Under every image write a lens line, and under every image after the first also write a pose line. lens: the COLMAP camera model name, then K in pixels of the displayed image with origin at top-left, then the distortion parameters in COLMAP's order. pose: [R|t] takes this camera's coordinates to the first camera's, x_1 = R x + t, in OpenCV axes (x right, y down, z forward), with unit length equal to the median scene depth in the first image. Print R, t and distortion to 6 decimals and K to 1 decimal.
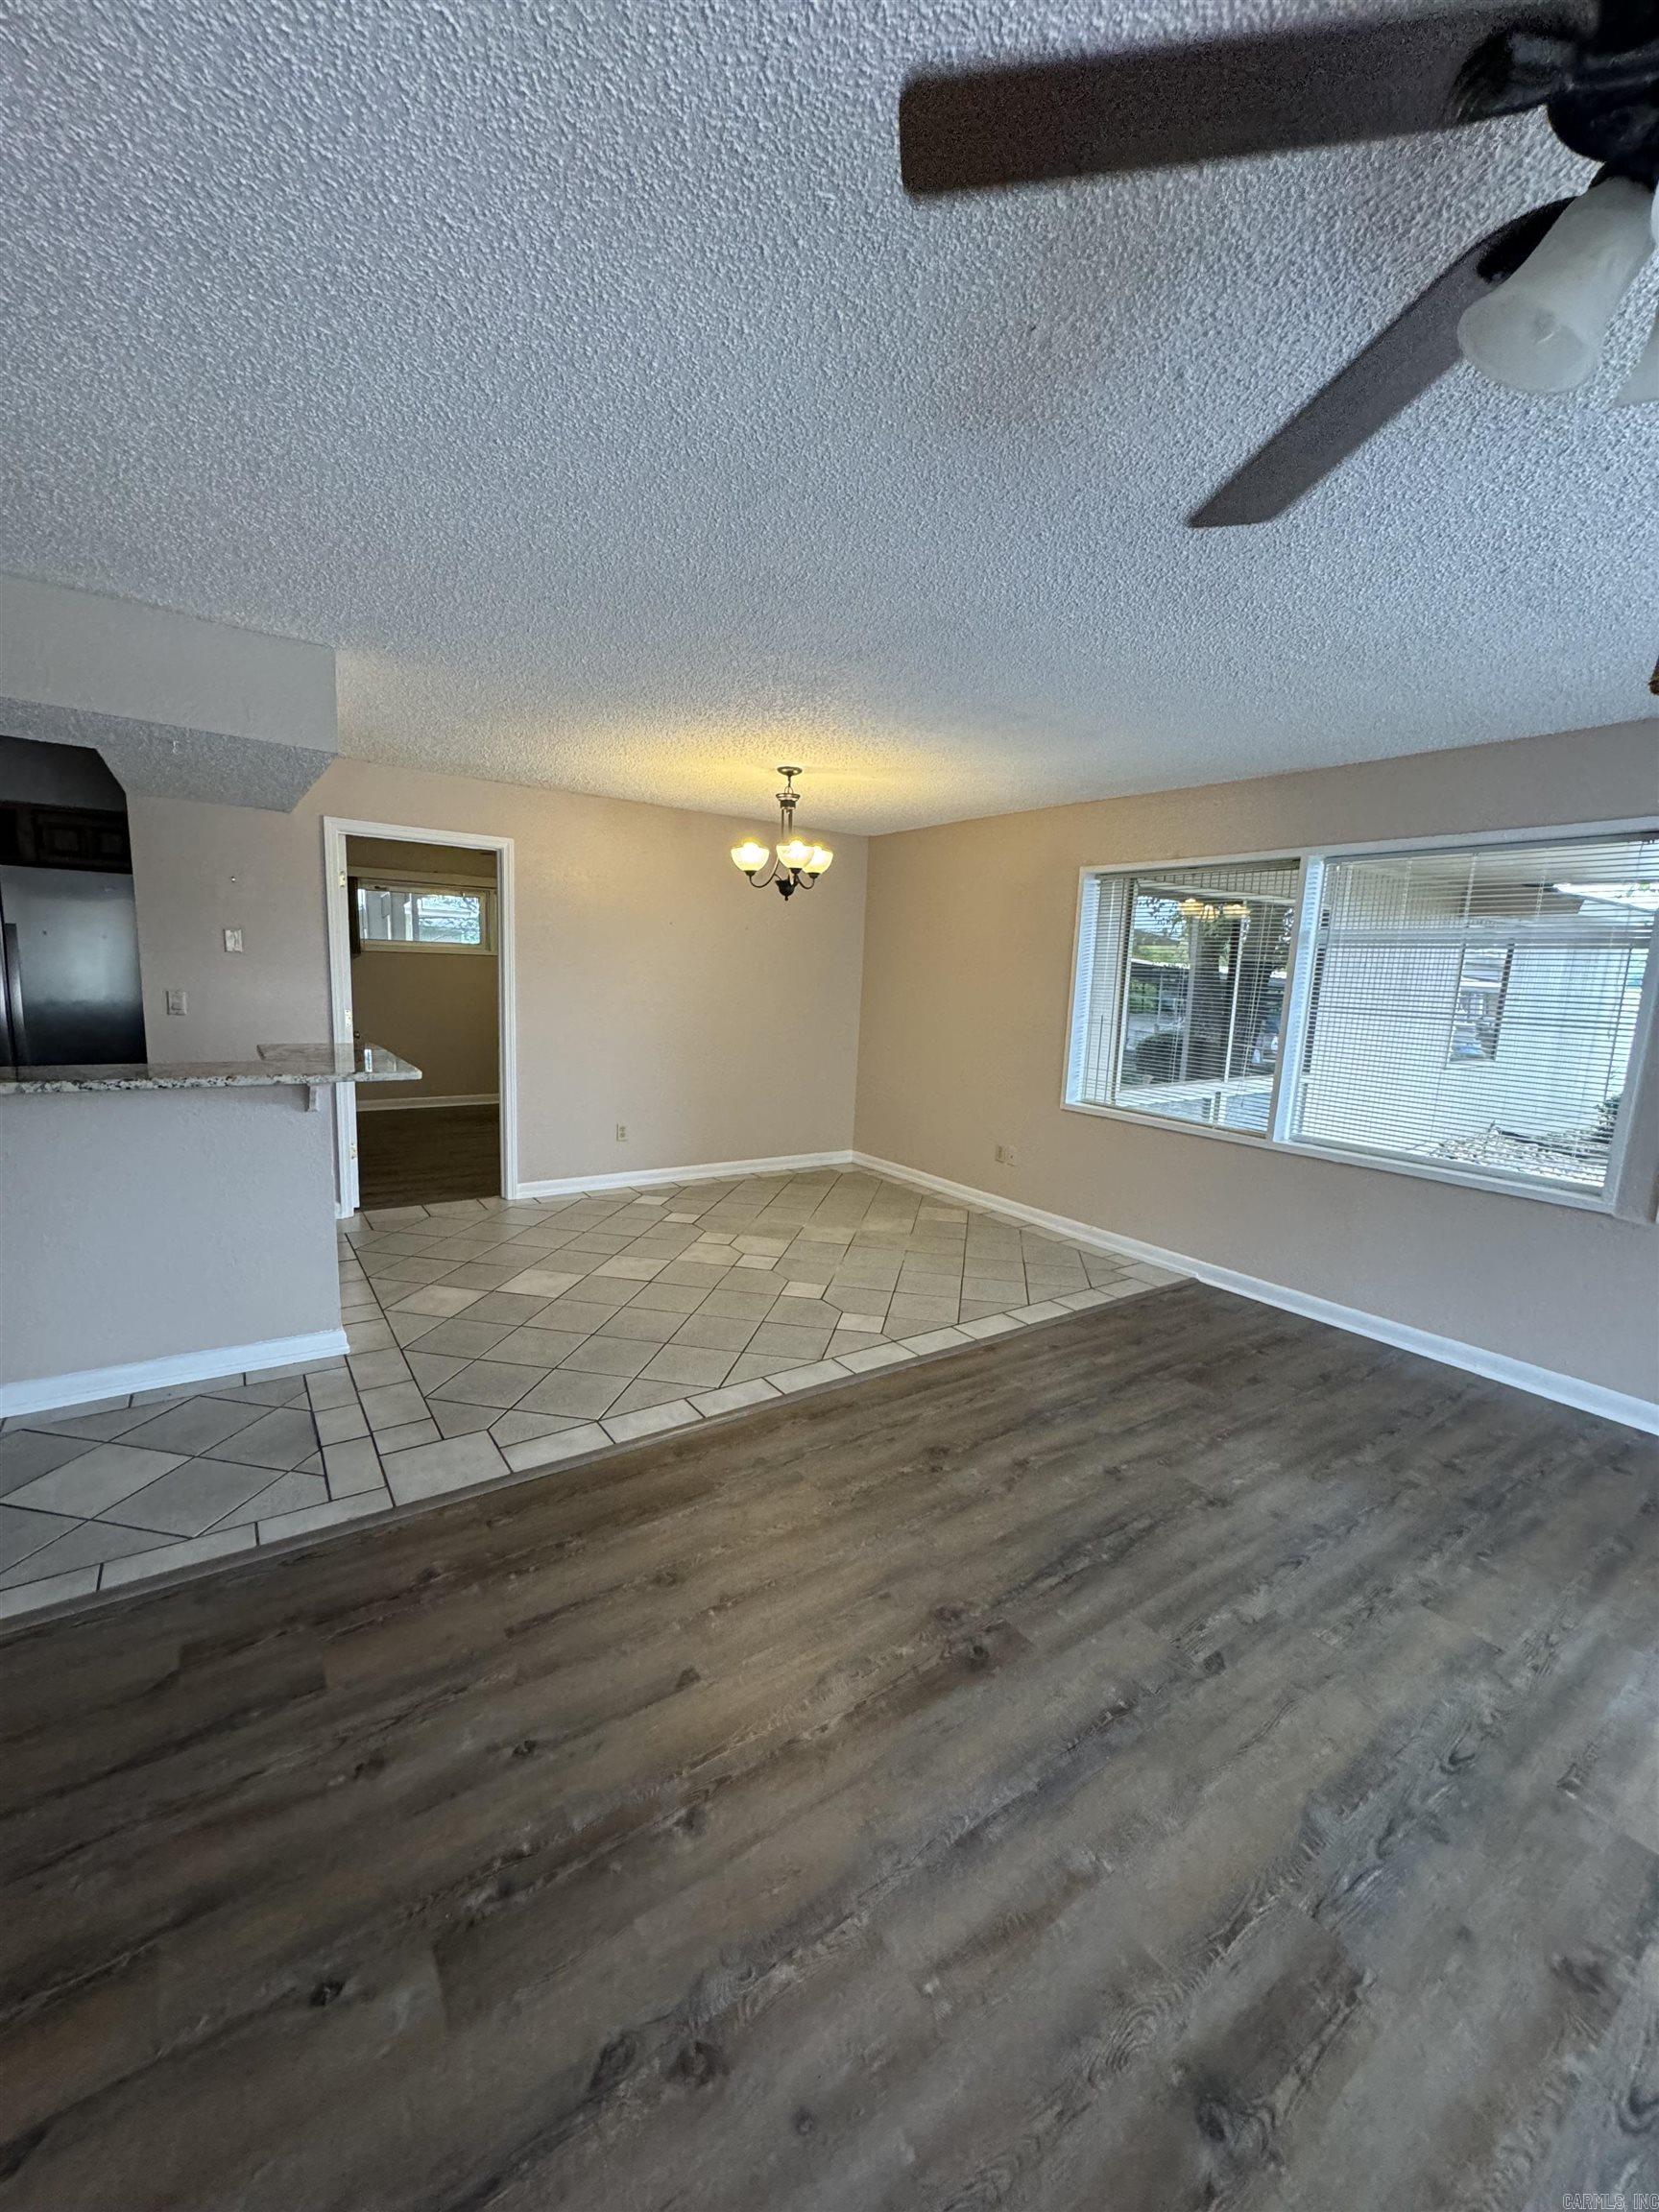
lens RADIAL K [[880.9, 0, 831.0], [0, 880.9, 1096.9], [0, 0, 1]] dist [-0.002555, 0.000697]
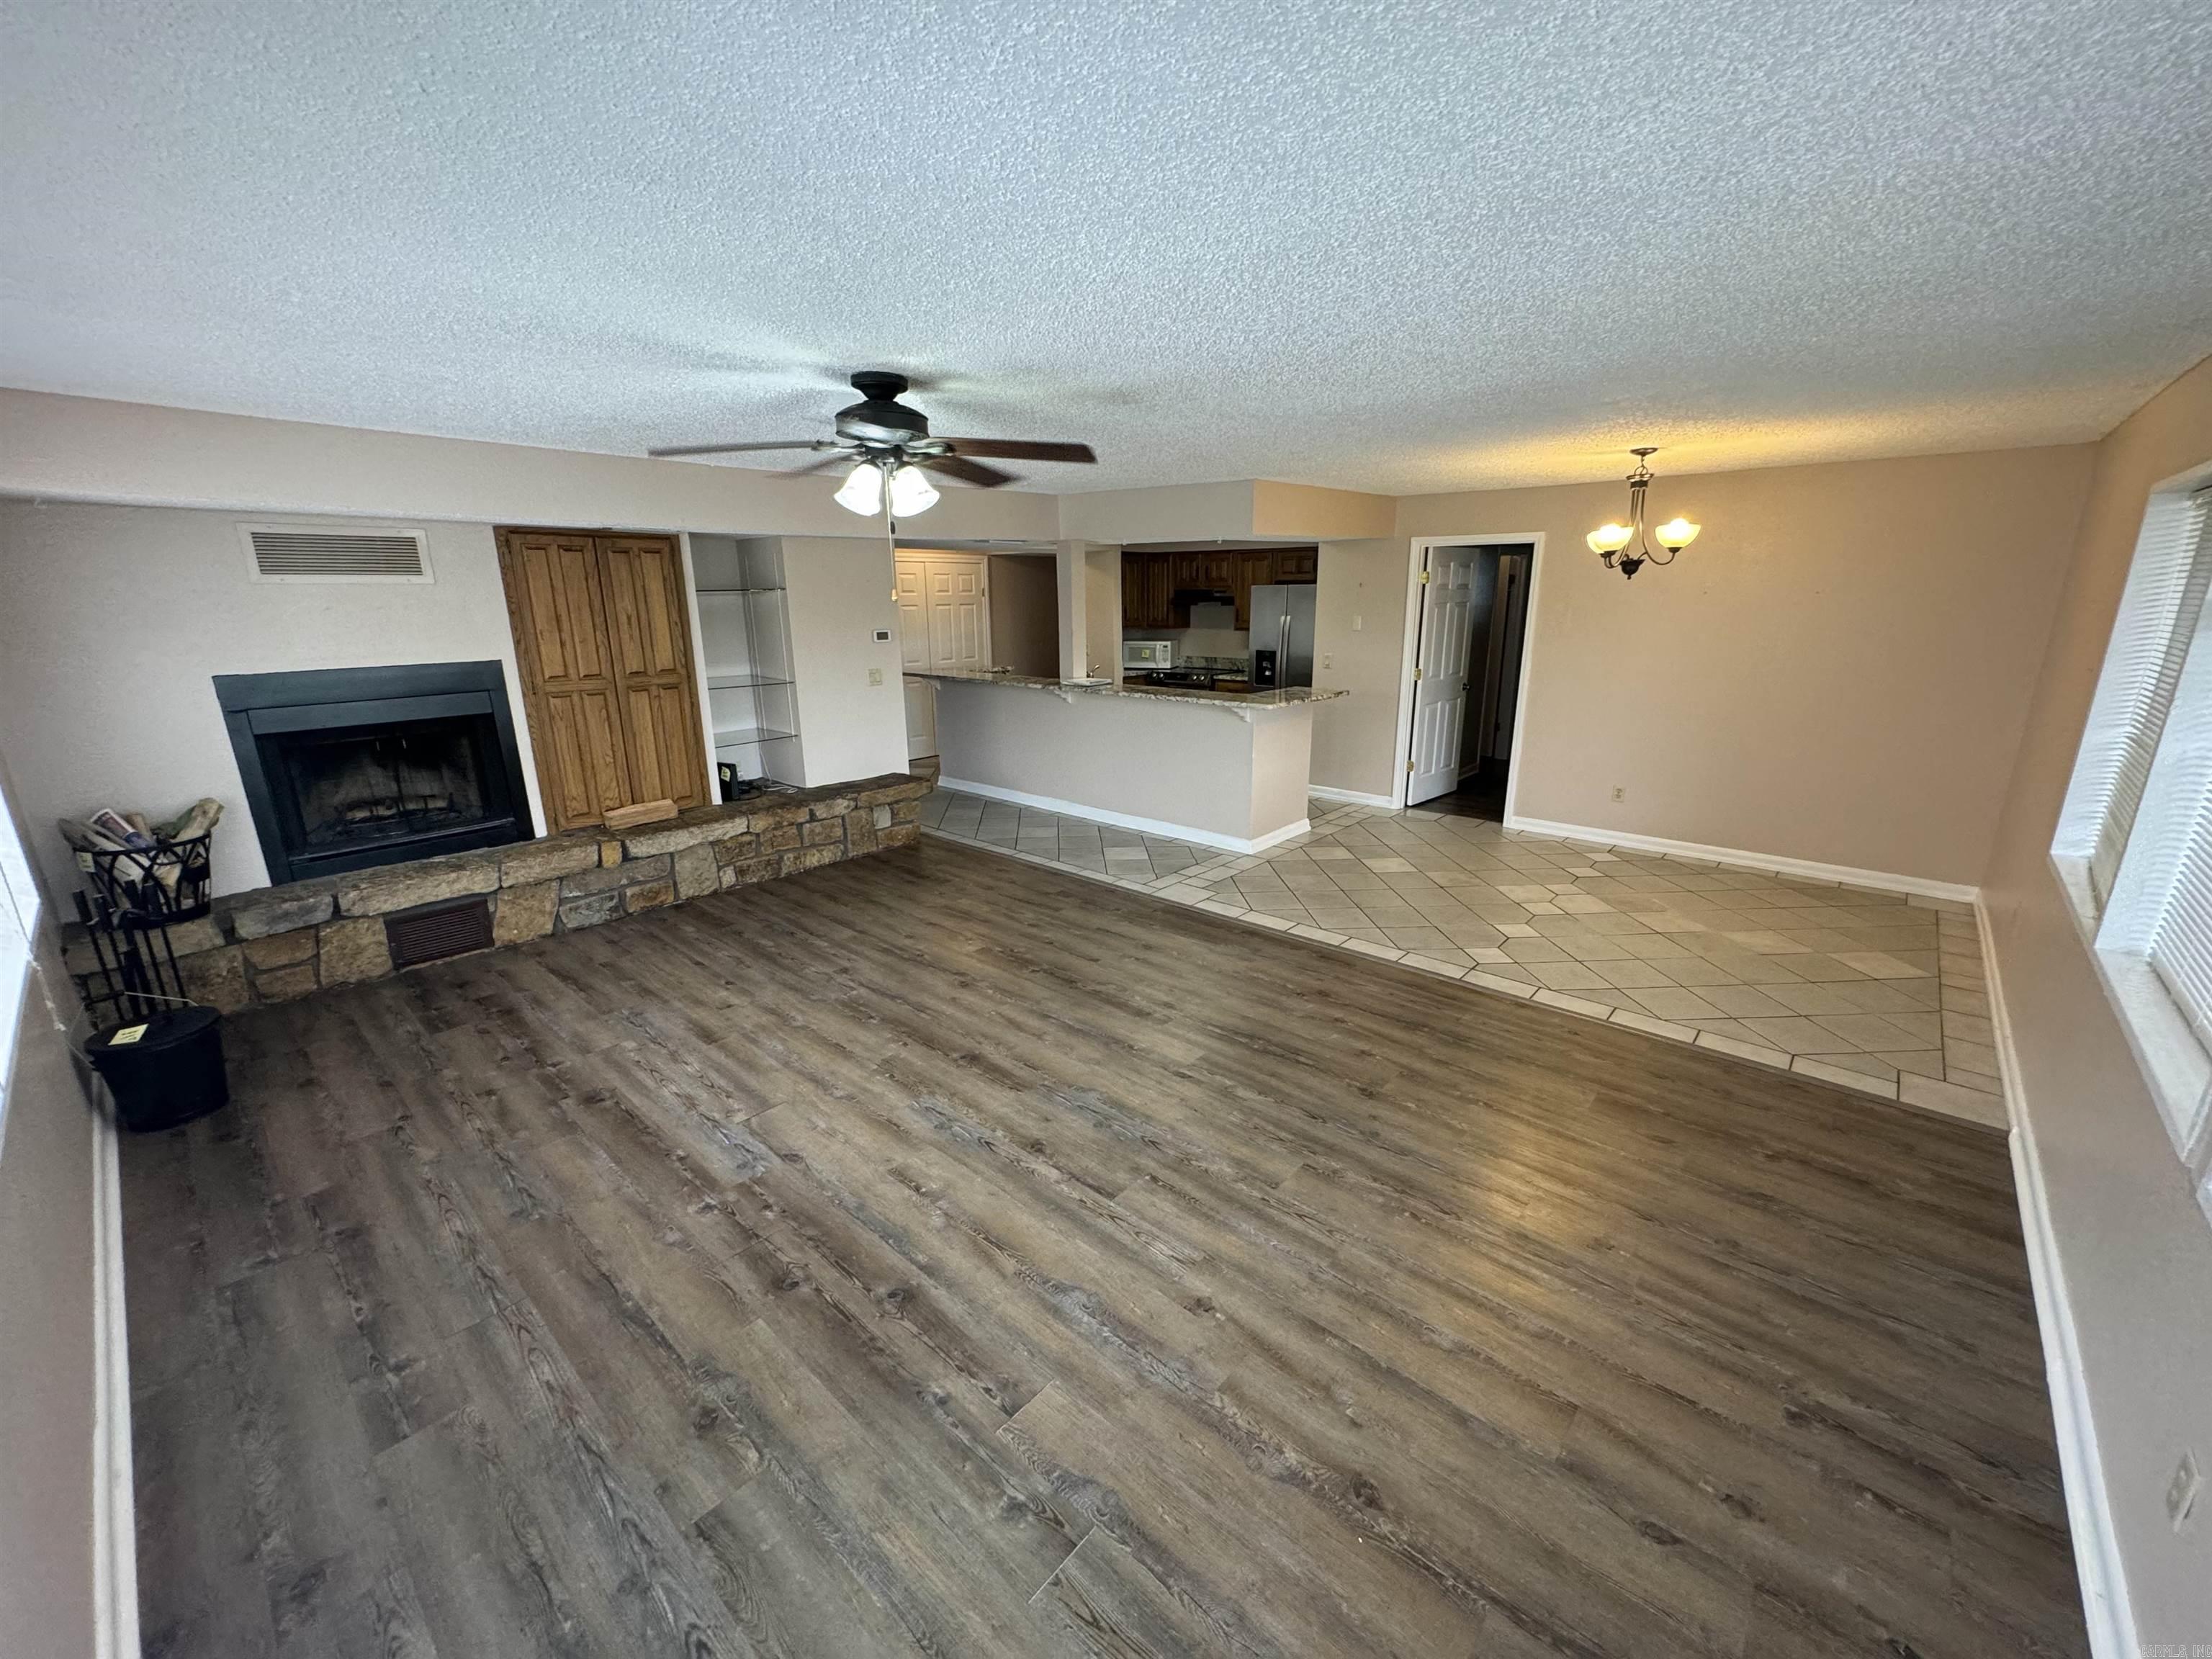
lens RADIAL K [[880.9, 0, 1106.6], [0, 880.9, 832.4], [0, 0, 1]] dist [-0.002555, 0.000697]
pose [[0.227150, 0.214433, -0.949959, 1.702100], [-0.122765, 0.973981, 0.190500, -0.108987], [0.966091, 0.073349, 0.247565, 0.352242]]
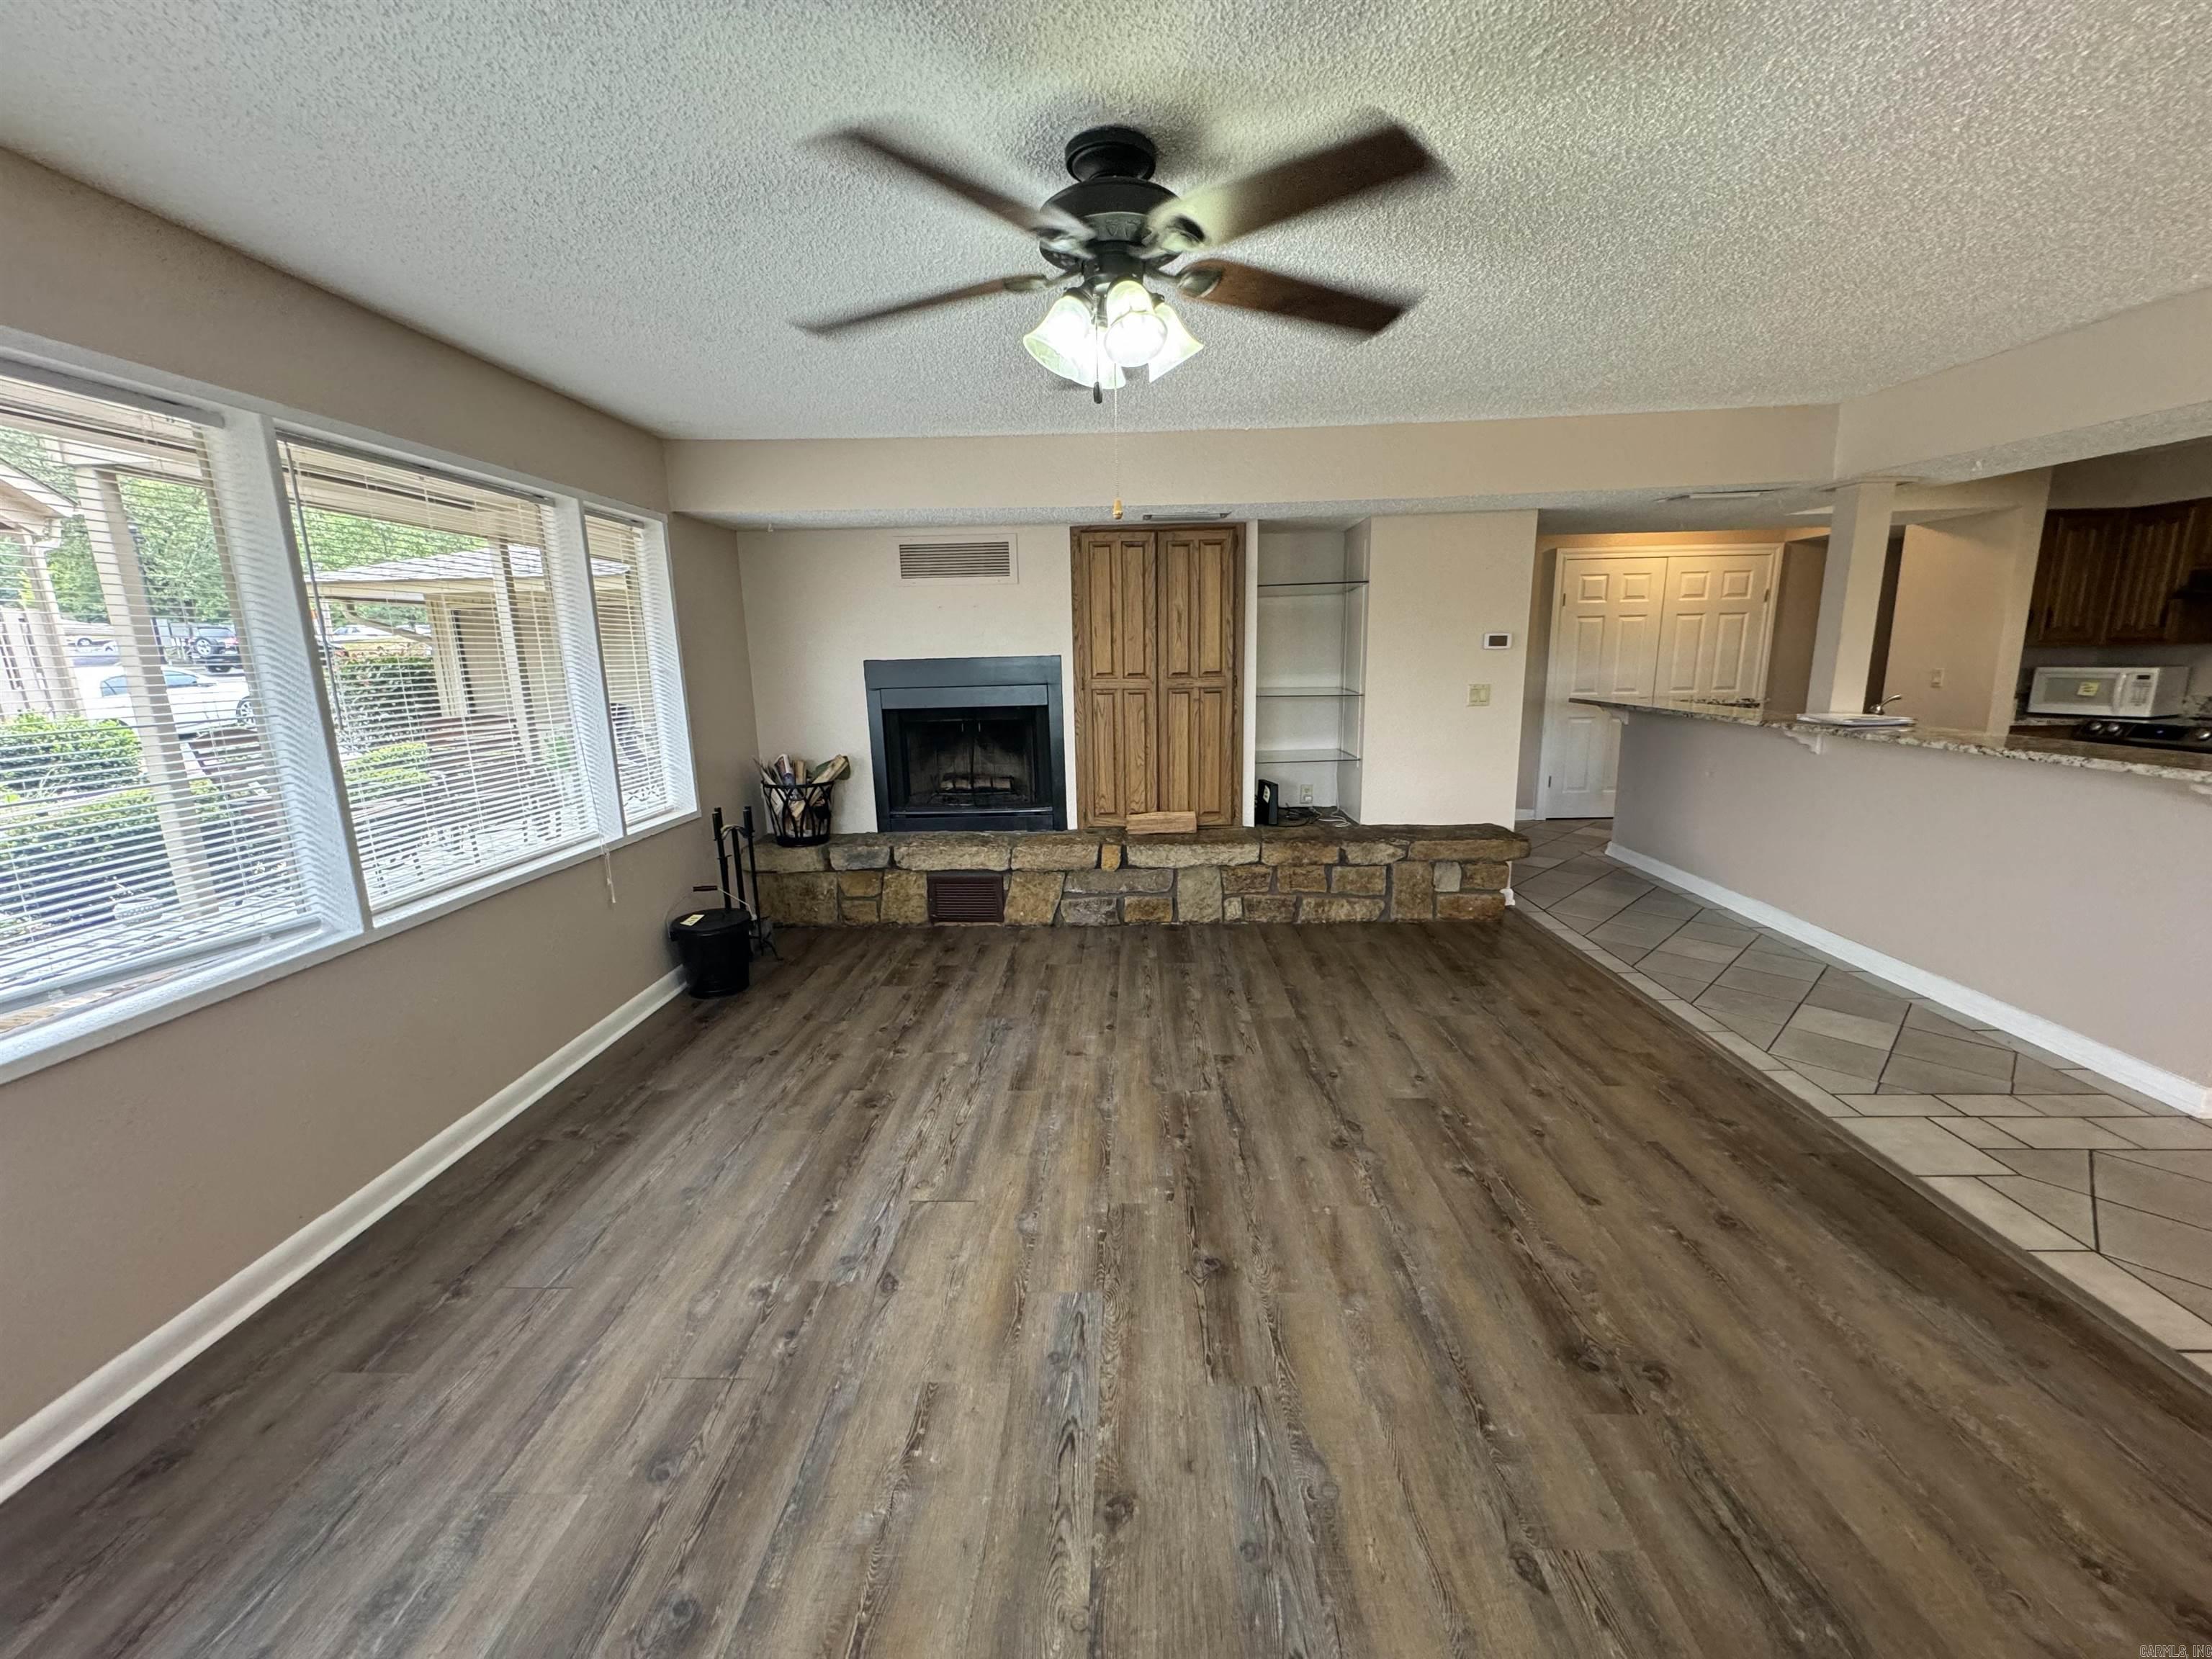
lens RADIAL K [[880.9, 0, 1103.4], [0, 880.9, 833.5], [0, 0, 1]] dist [-0.002555, 0.000697]
pose [[-0.601335, 0.135856, -0.787363, 1.011326], [-0.118721, 0.959307, 0.256195, -0.081031], [0.790128, 0.247536, -0.560735, 0.864515]]
